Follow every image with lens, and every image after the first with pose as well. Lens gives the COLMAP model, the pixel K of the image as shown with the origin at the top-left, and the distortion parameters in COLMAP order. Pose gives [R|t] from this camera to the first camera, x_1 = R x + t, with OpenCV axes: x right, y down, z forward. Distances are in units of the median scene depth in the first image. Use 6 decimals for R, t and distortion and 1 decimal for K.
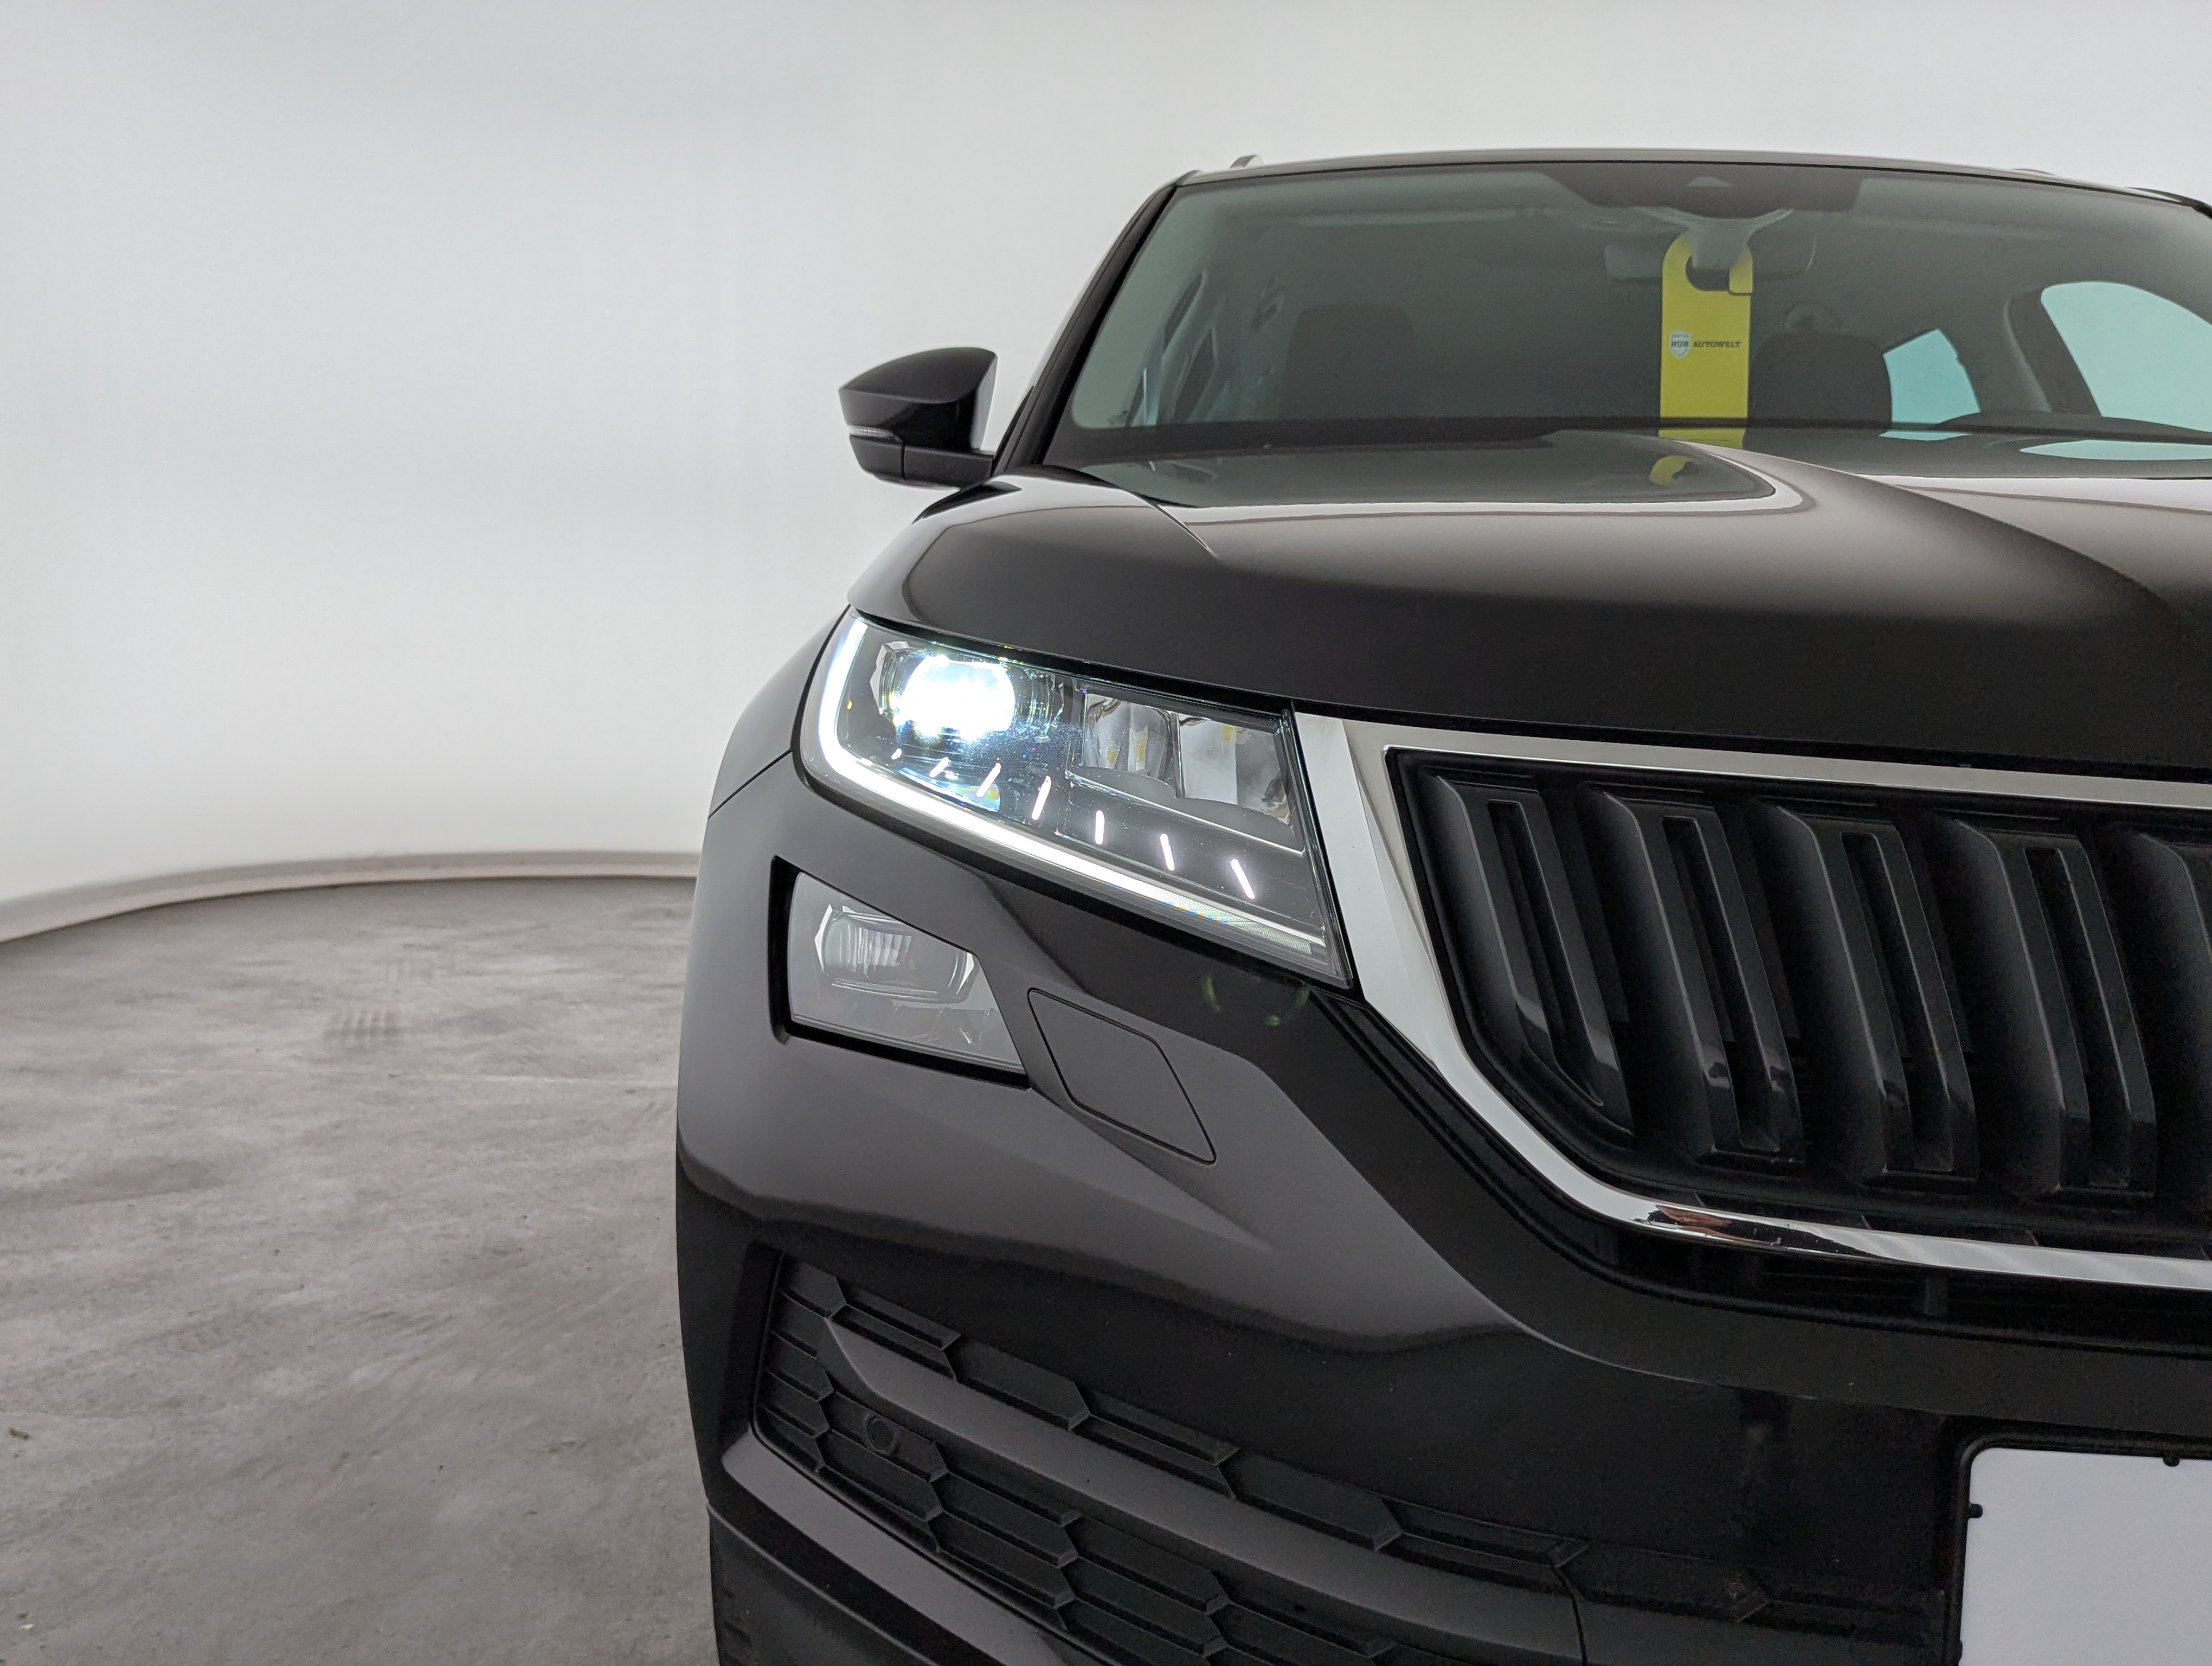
lens RADIAL K [[2103.6, 0, 1093.0], [0, 2103.6, 853.7], [0, 0, 1]] dist [0.022172, 0.001414]
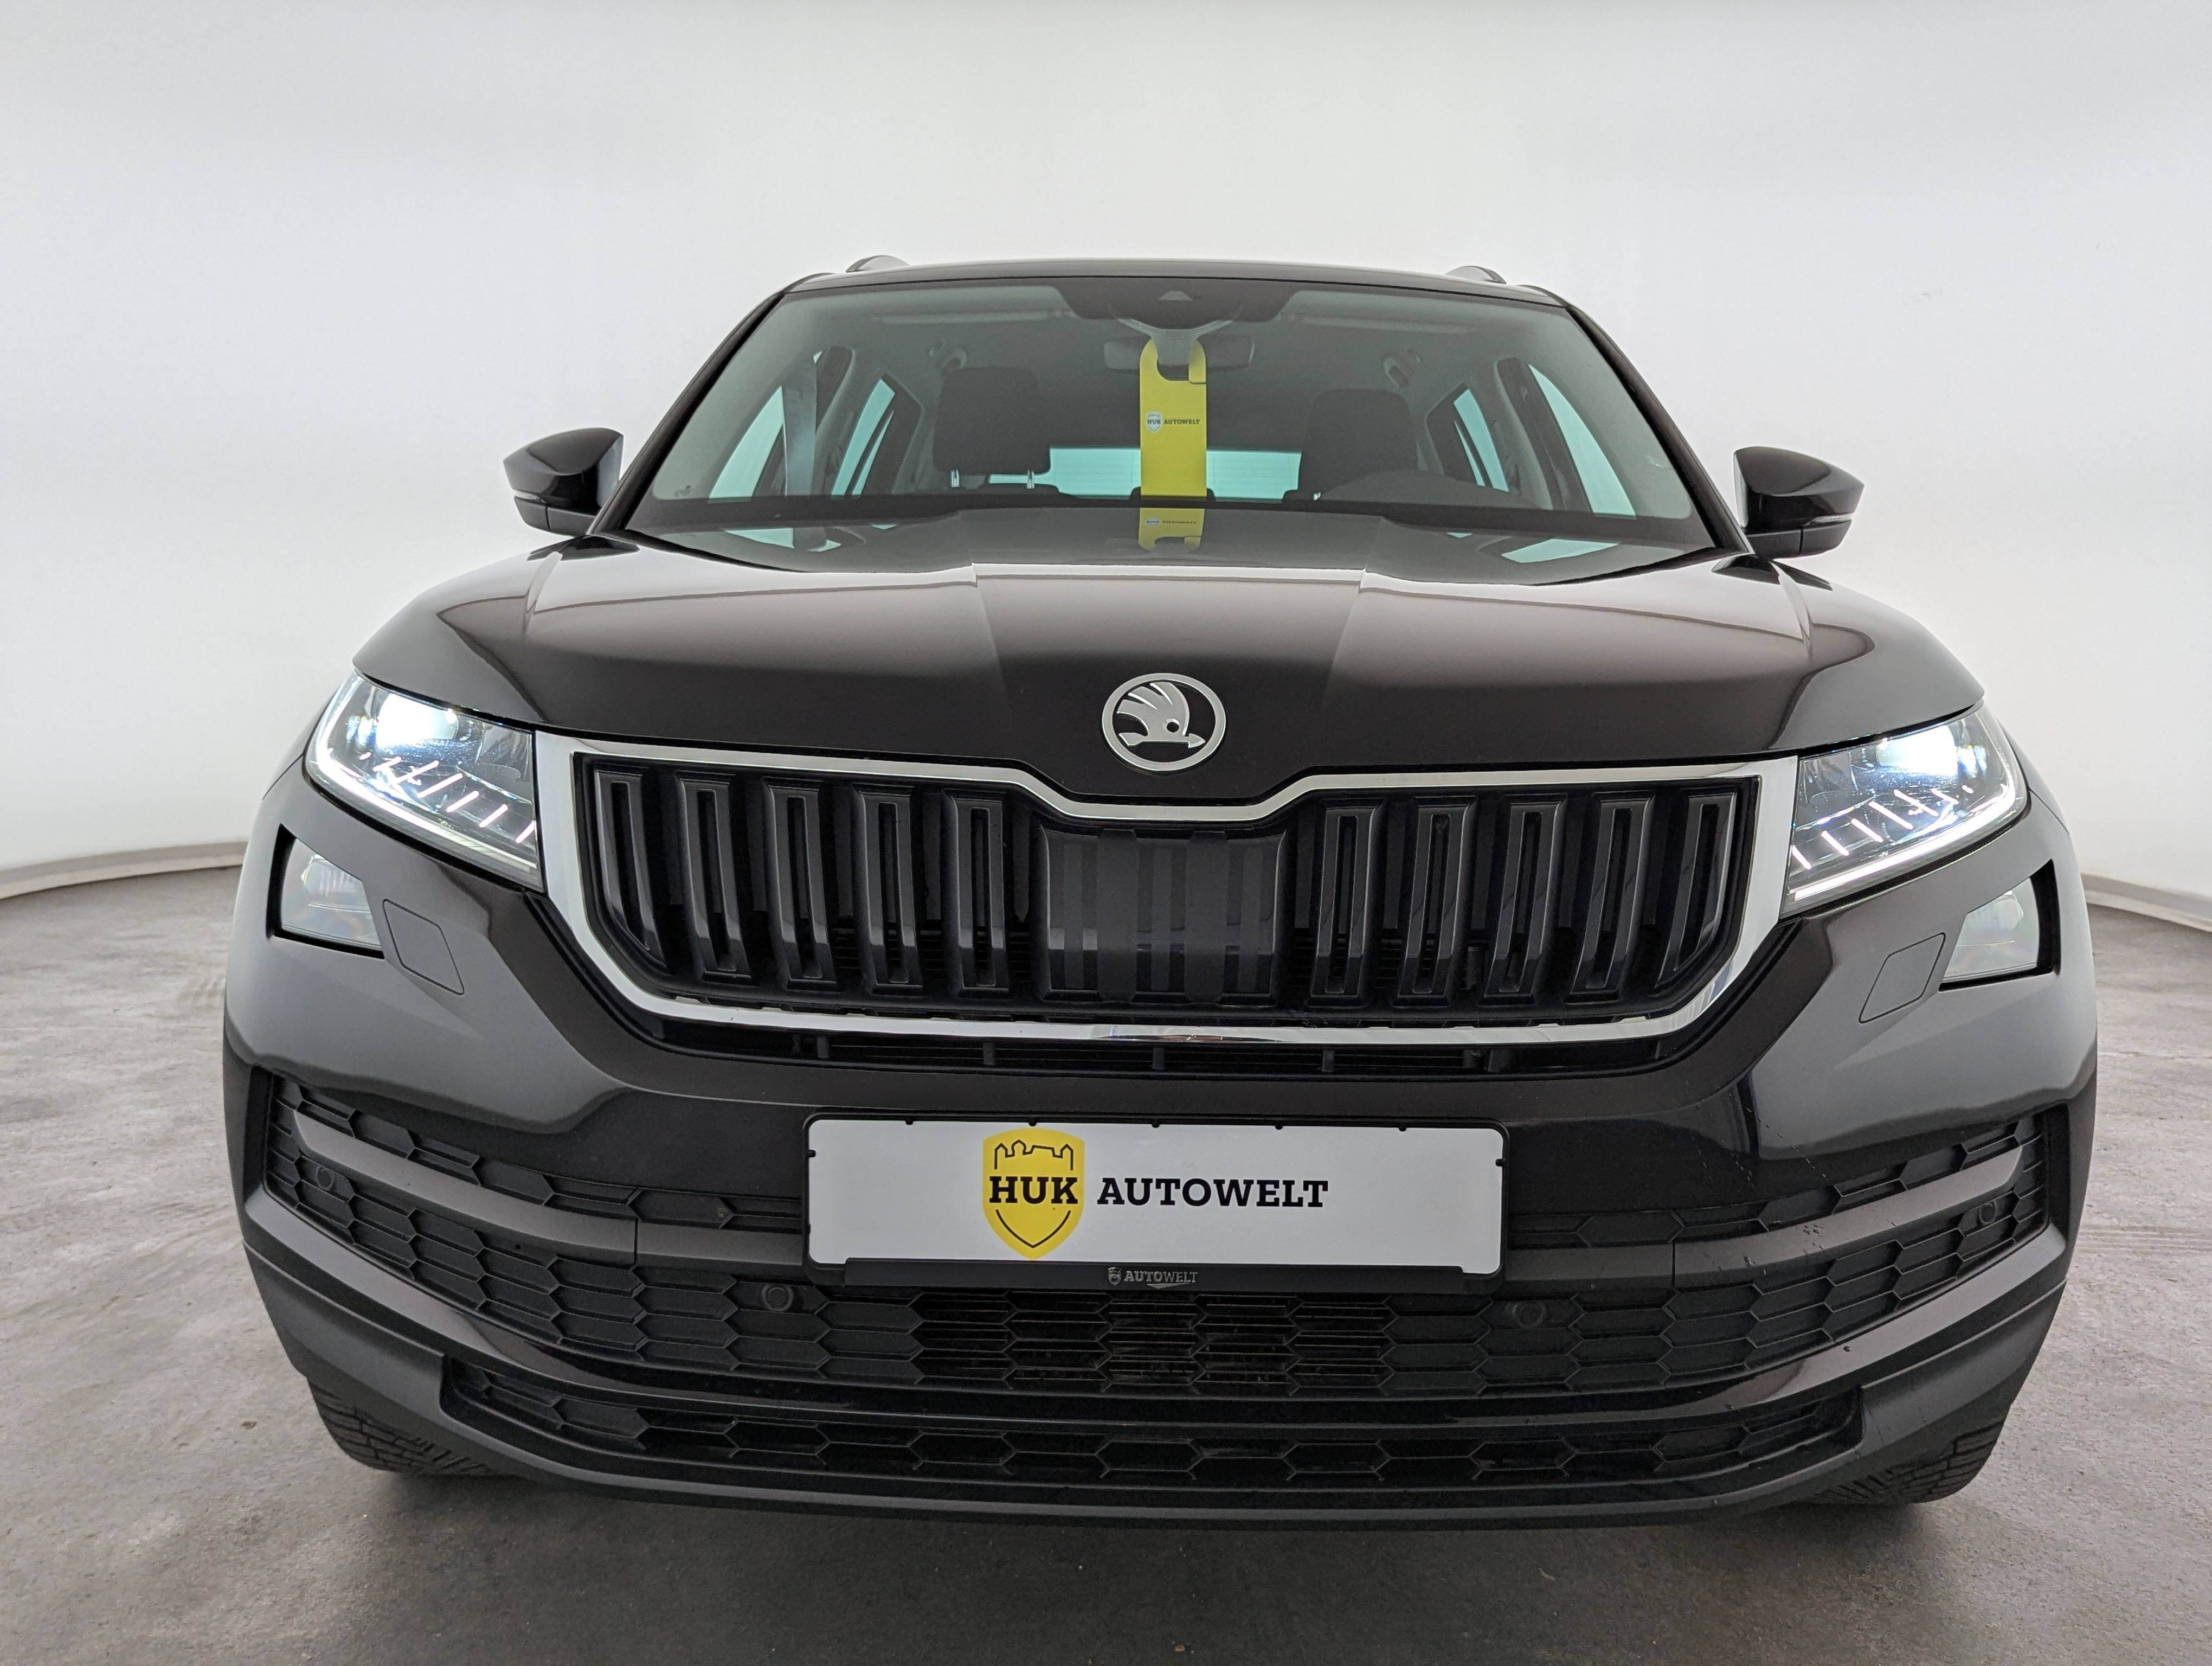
lens RADIAL K [[2028.4, 0, 1101.1], [0, 2028.4, 839.8], [0, 0, 1]] dist [0.074345, -0.088696]
pose [[0.998963, -0.020923, 0.040447, 0.182785], [0.020594, 0.999751, 0.008543, 0.005677], [-0.040616, -0.007702, 0.999145, -0.250145]]
